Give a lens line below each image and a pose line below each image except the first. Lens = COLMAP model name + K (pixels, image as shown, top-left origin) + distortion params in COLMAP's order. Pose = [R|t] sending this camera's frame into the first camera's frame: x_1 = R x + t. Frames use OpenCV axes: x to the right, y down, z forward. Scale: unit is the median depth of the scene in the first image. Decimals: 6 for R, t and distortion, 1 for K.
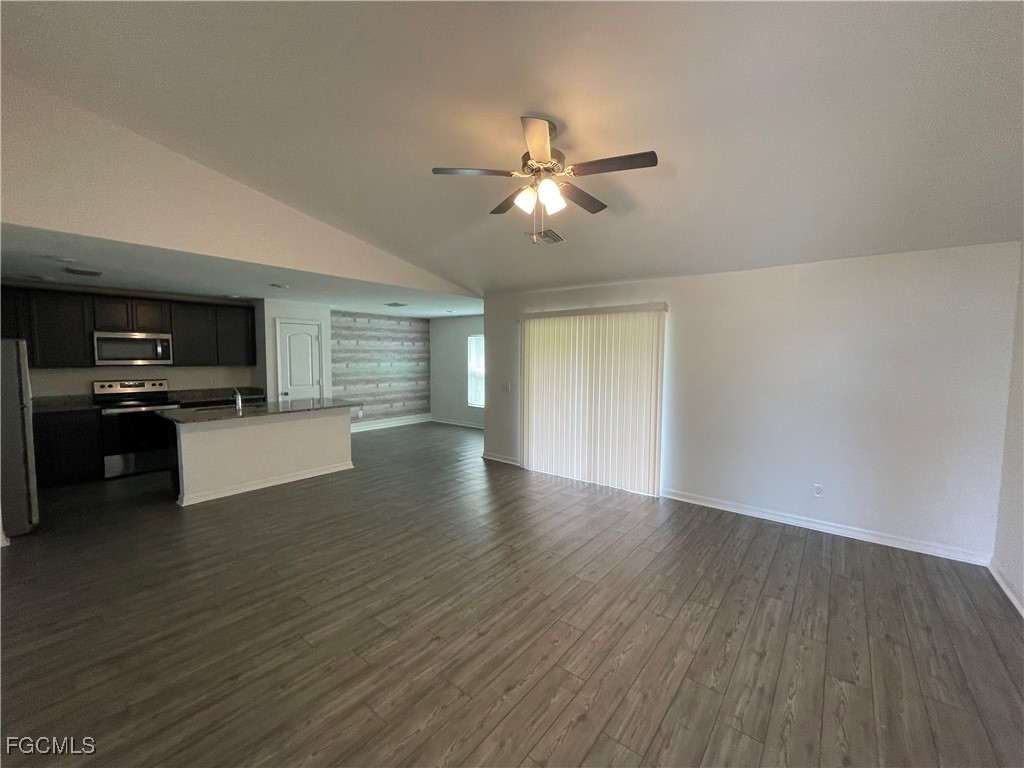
lens RADIAL K [[410.0, 0, 518.9], [0, 410.0, 380.9], [0, 0, 1]] dist [-0.001890, -0.001343]
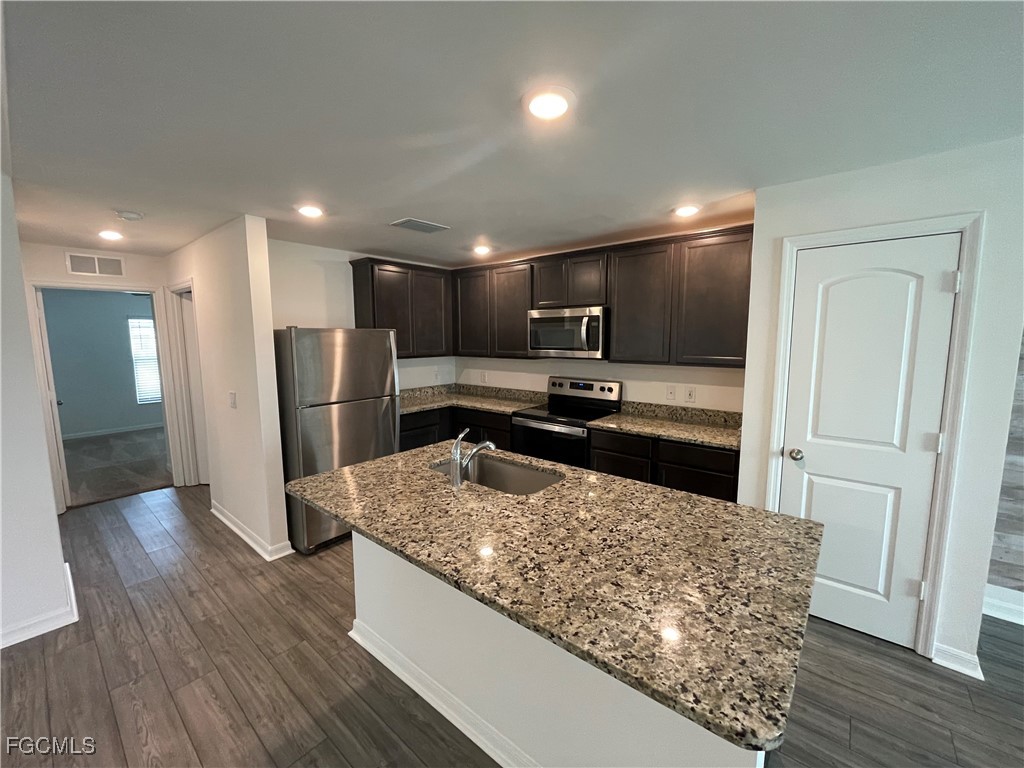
lens RADIAL K [[410.0, 0, 509.1], [0, 410.0, 384.3], [0, 0, 1]] dist [-0.001890, -0.001343]
pose [[-0.022945, 0.105837, -0.994119, -0.163675], [-0.066027, 0.992049, 0.107141, -0.036794], [0.997554, 0.068097, -0.015774, 0.559985]]
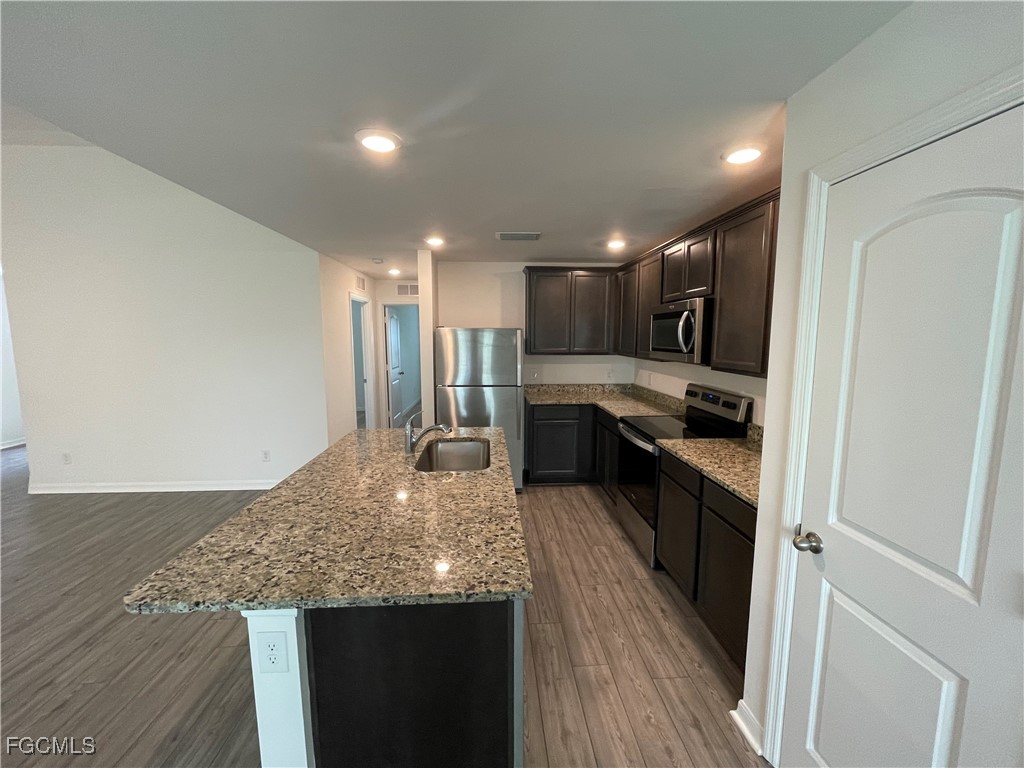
lens RADIAL K [[410.0, 0, 514.5], [0, 410.0, 378.9], [0, 0, 1]] dist [-0.001890, -0.001343]
pose [[-0.737705, 0.059976, -0.672454, -0.243362], [-0.056473, 0.987073, 0.149990, -0.051896], [0.672757, 0.148624, -0.724782, 0.765516]]
